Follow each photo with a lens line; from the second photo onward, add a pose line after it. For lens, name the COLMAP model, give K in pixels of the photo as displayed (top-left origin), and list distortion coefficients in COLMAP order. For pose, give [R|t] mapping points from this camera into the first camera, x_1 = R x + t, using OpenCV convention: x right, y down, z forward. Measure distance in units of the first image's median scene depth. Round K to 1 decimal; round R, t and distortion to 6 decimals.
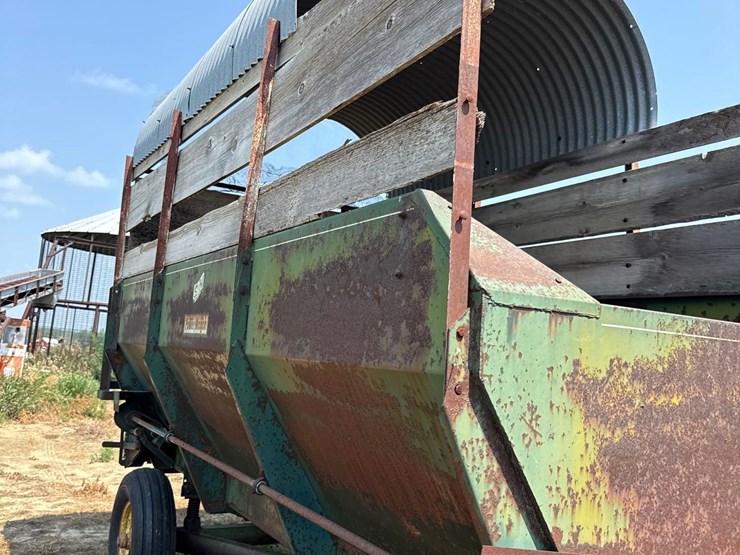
lens RADIAL K [[686.2, 0, 376.6], [0, 686.2, 273.1], [0, 0, 1]] dist [0.186548, -0.412179]
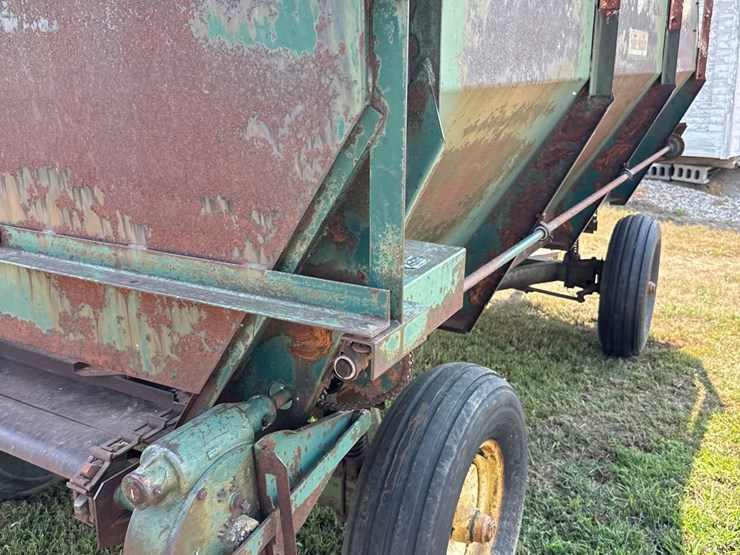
lens RADIAL K [[686.2, 0, 376.6], [0, 686.2, 273.1], [0, 0, 1]] dist [0.186548, -0.412179]
pose [[-0.510607, -0.306012, 0.803516, -1.269027], [-0.130993, 0.951300, 0.279052, 0.209332], [-0.849777, 0.037231, -0.525825, 2.524377]]
